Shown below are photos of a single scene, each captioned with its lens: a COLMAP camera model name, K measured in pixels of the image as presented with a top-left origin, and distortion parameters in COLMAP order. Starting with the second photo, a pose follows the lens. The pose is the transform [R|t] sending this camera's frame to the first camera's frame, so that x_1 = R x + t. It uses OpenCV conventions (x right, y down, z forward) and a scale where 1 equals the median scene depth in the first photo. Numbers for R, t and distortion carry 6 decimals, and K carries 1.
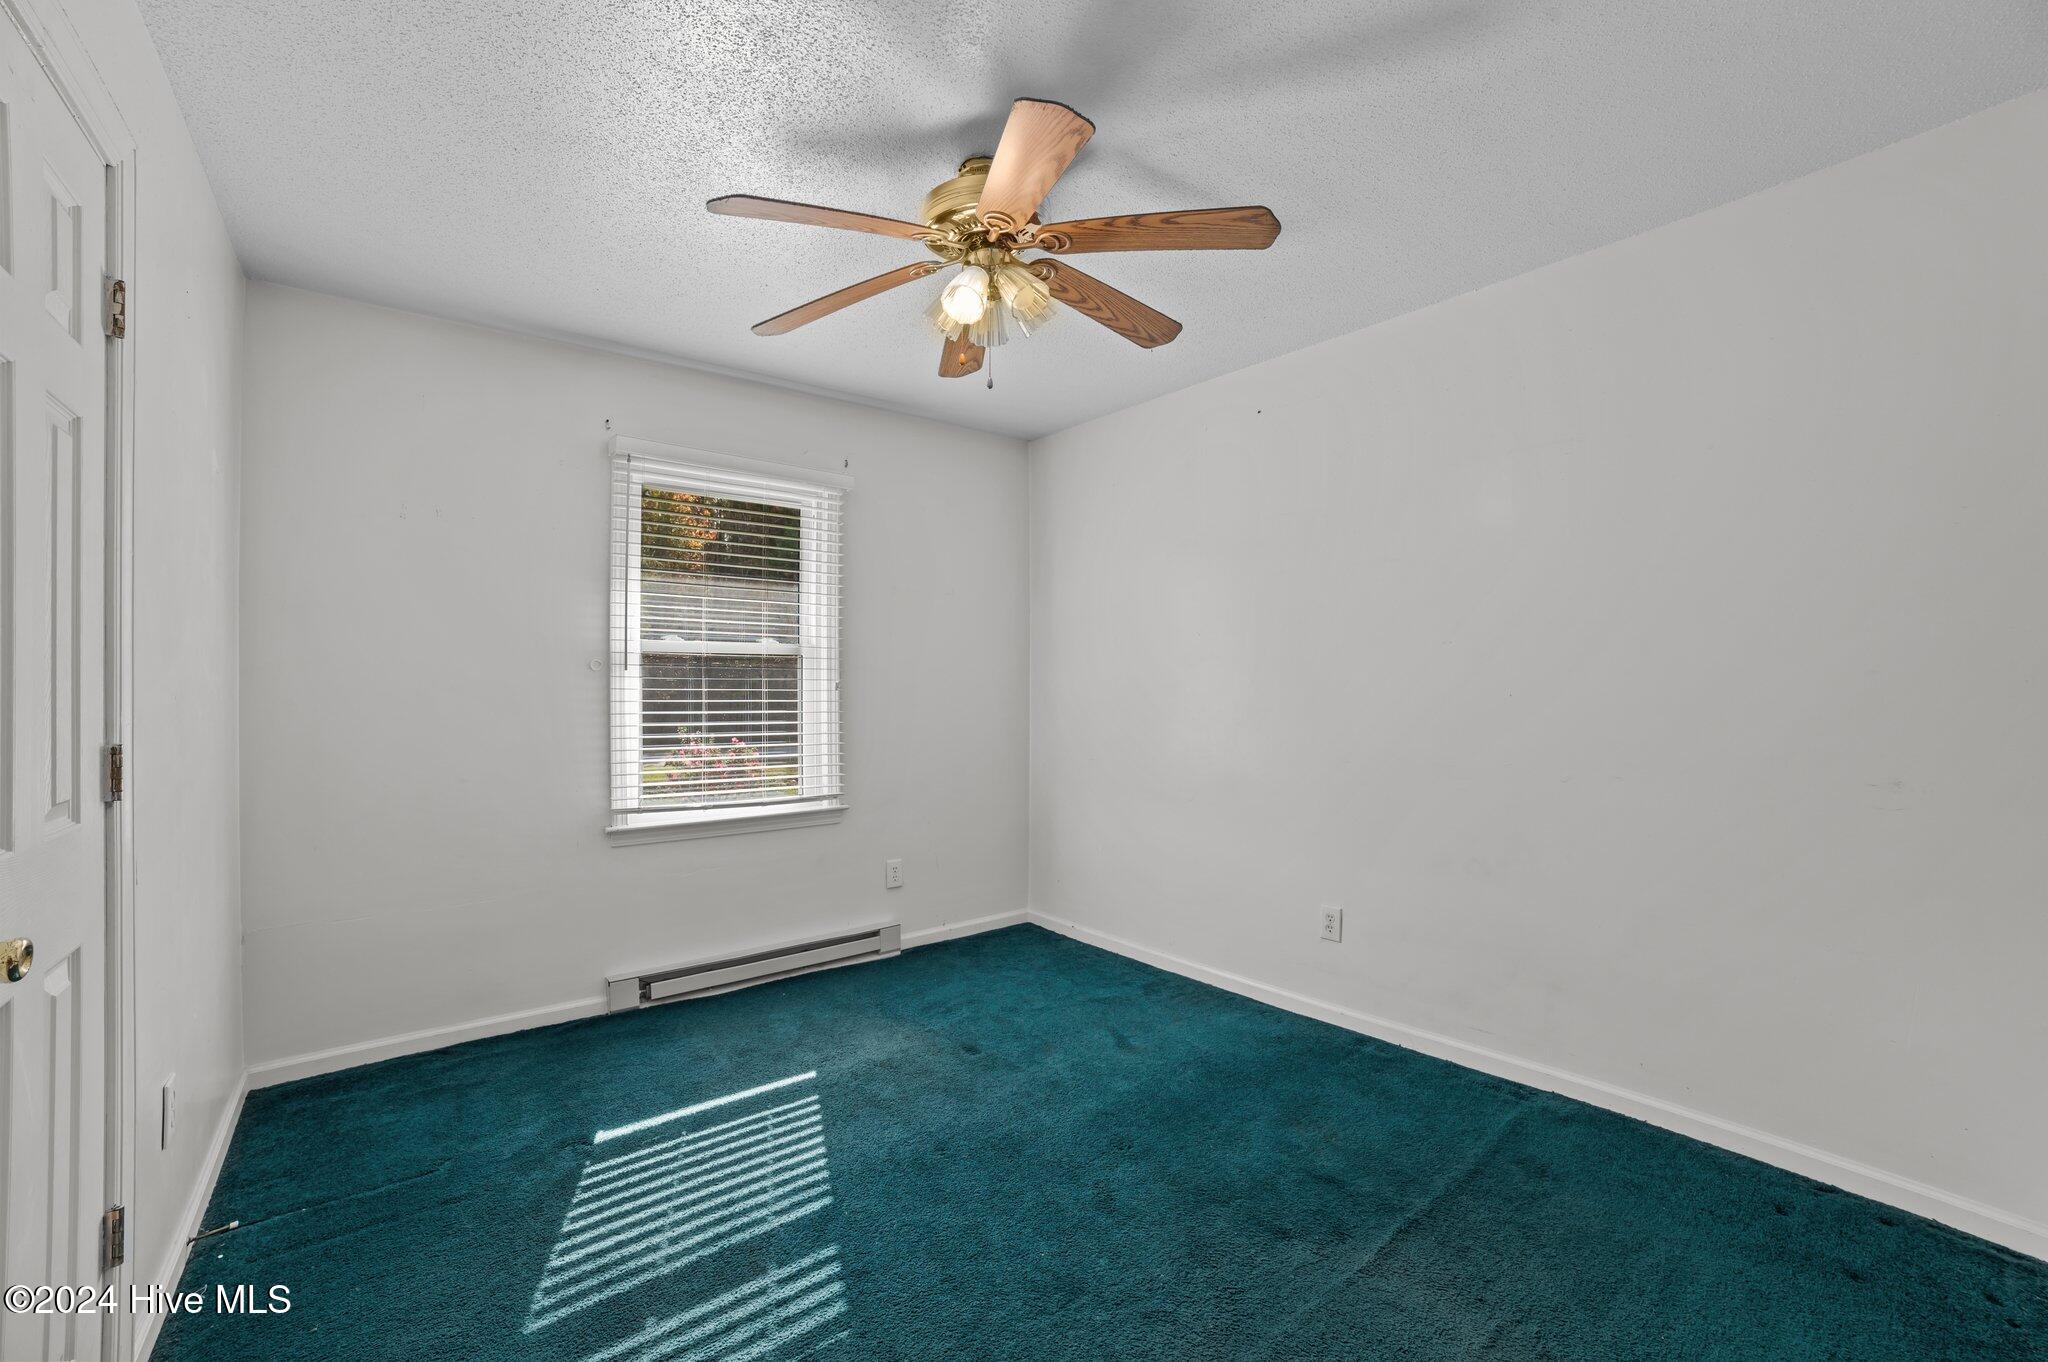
lens RADIAL K [[796.7, 0, 1031.6], [0, 796.7, 680.9], [0, 0, 1]] dist [-0.037347, 0.012811]
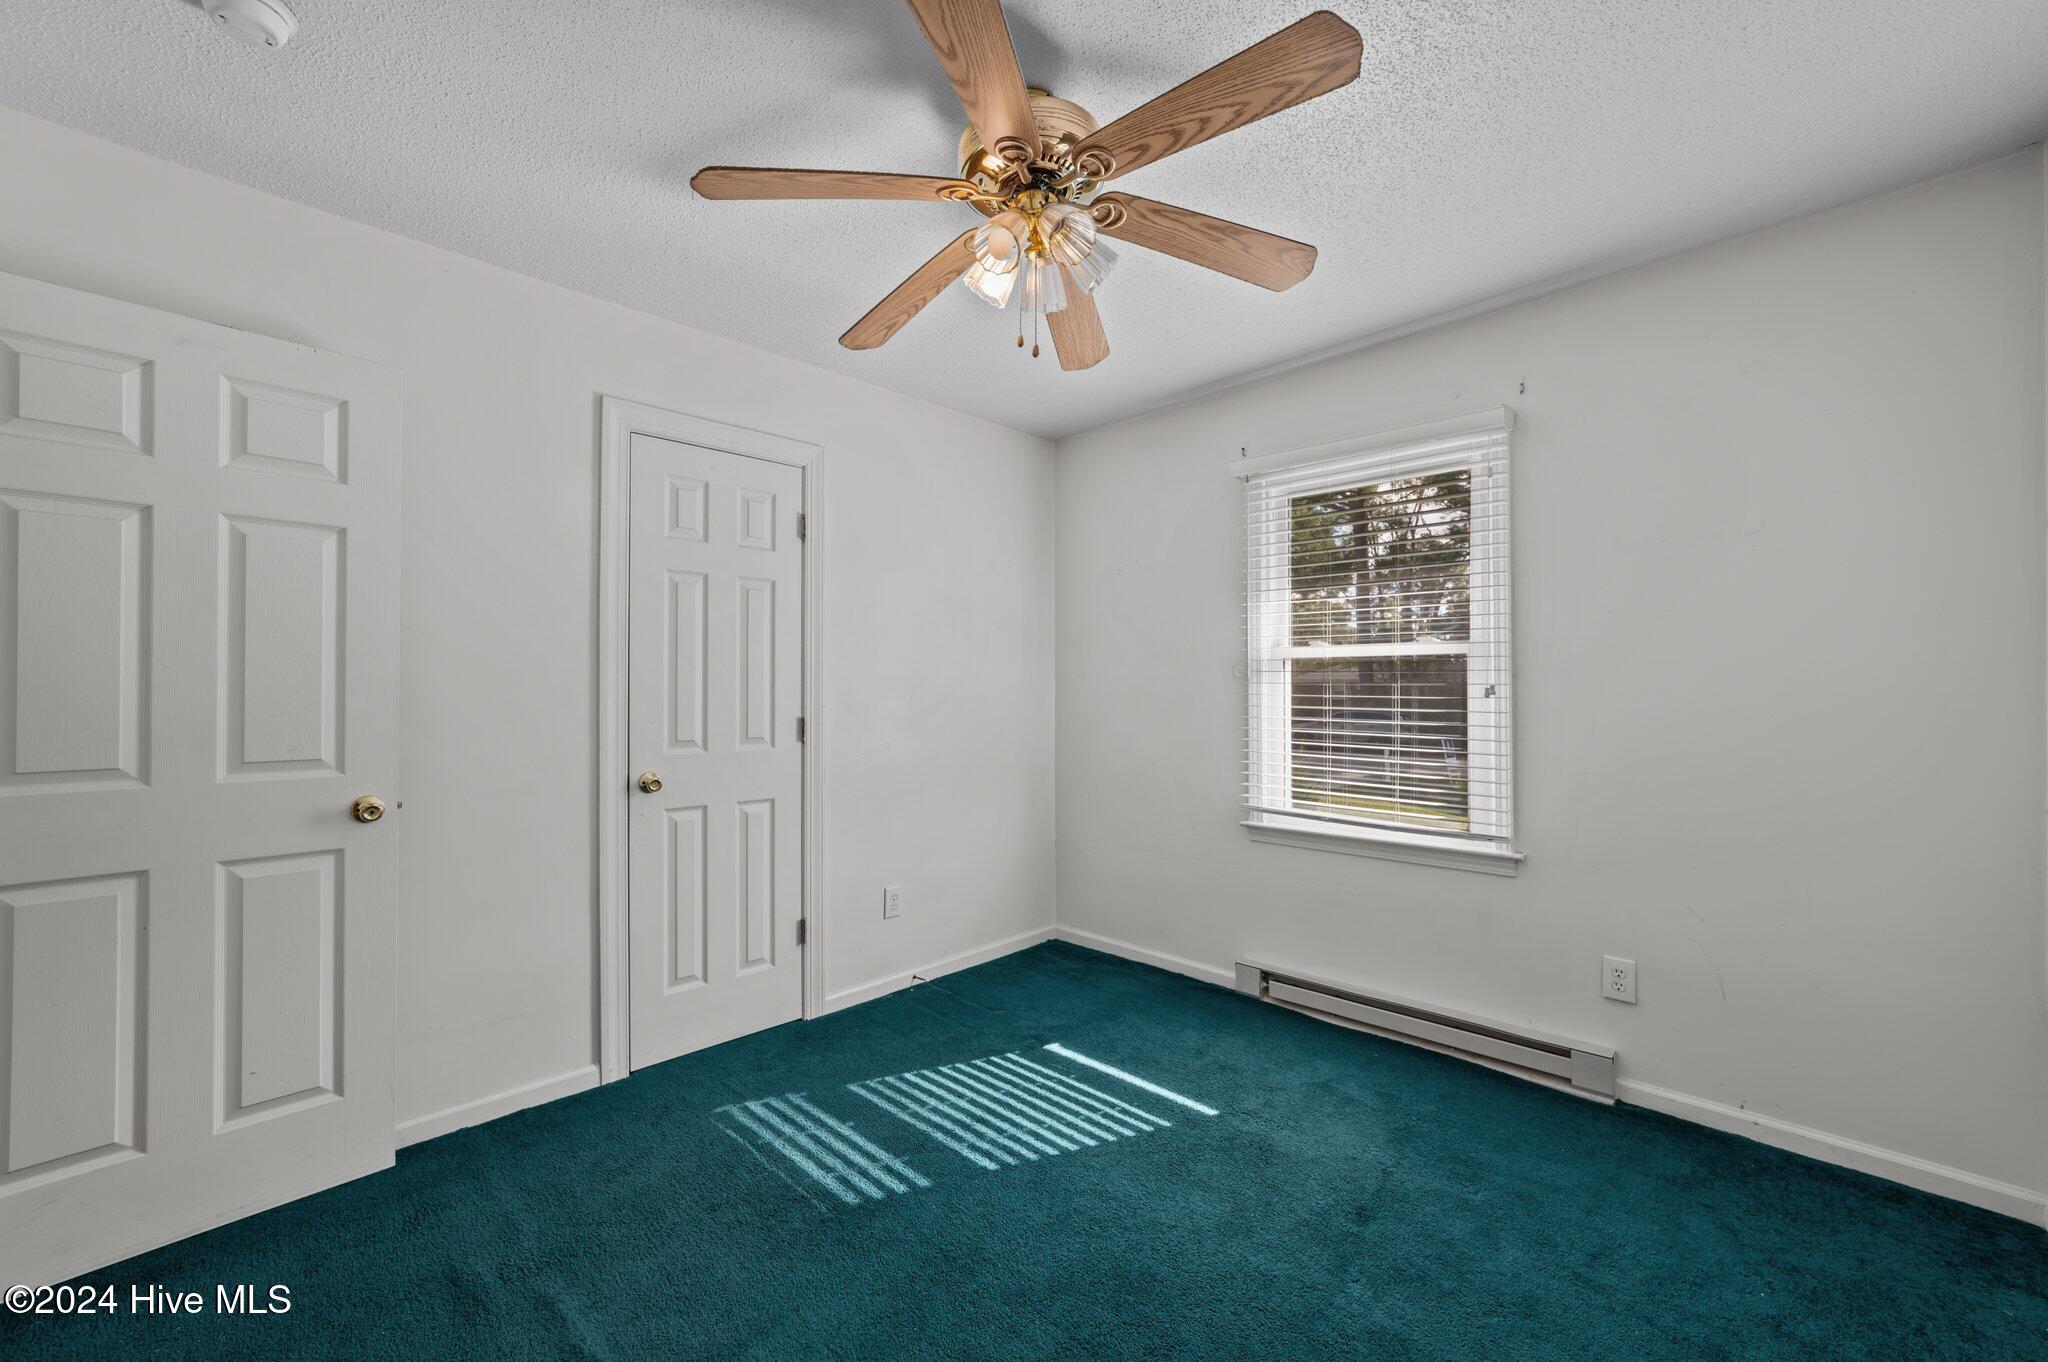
lens RADIAL K [[792.1, 0, 1021.5], [0, 792.1, 678.5], [0, 0, 1]] dist [-0.000426, 0.000033]
pose [[0.140330, -0.021381, -0.989874, 0.510435], [0.009488, 0.999750, -0.020249, 0.006455], [0.990059, -0.006550, 0.140498, 0.538697]]
